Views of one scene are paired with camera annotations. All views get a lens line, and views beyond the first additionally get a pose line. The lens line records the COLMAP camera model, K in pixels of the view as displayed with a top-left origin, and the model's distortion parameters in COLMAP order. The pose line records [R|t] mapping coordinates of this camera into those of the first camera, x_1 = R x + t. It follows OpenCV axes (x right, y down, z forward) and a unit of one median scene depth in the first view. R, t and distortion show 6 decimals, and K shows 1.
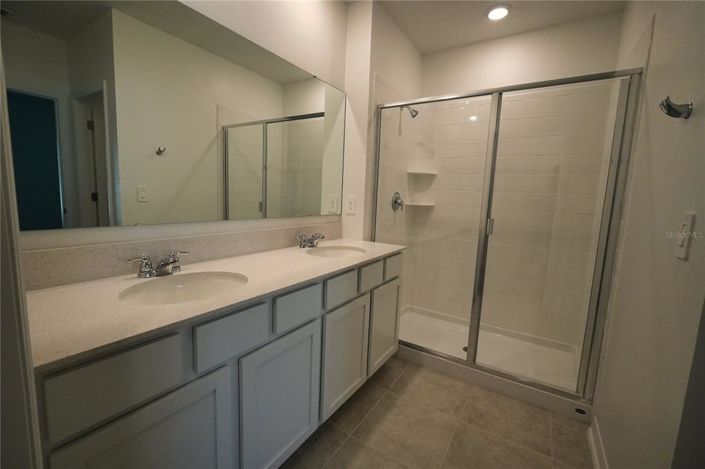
lens RADIAL K [[292.7, 0, 351.9], [0, 292.7, 231.5], [0, 0, 1]] dist [-0.003557, 0.000321]
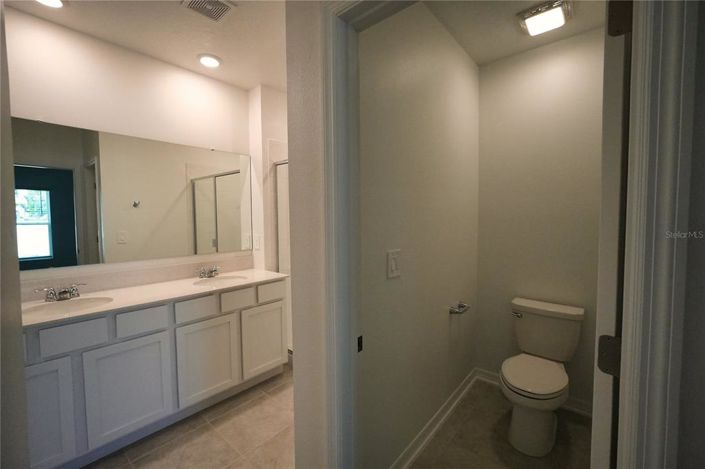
lens RADIAL K [[292.7, 0, 351.9], [0, 292.7, 231.5], [0, 0, 1]] dist [-0.003557, 0.000321]
pose [[0.990141, -0.041082, -0.133915, 0.589726], [0.030614, 0.996380, -0.079314, -0.024423], [0.136688, 0.074432, 0.987814, -0.191169]]
